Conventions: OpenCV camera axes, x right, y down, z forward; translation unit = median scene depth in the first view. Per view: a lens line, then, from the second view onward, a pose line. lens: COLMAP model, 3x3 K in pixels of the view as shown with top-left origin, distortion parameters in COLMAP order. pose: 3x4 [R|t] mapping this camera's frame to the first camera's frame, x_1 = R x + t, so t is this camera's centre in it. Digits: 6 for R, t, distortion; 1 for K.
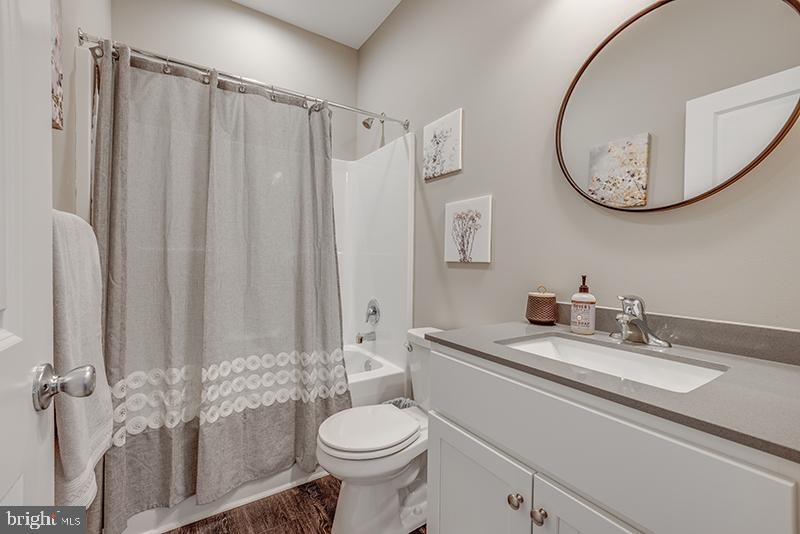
lens RADIAL K [[343.9, 0, 393.7], [0, 343.9, 268.0], [0, 0, 1]] dist [-0.008857, -0.000984]
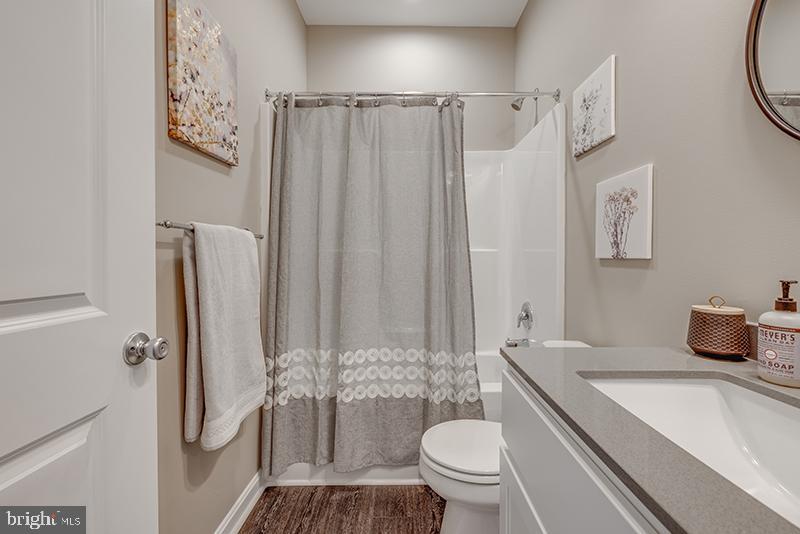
lens RADIAL K [[343.9, 0, 399.8], [0, 343.9, 261.7], [0, 0, 1]] dist [-0.008857, -0.000984]
pose [[0.839490, -0.005177, -0.543351, 0.217777], [-0.001435, 0.999930, -0.011744, -0.001340], [0.543373, 0.010638, 0.839424, 0.124355]]
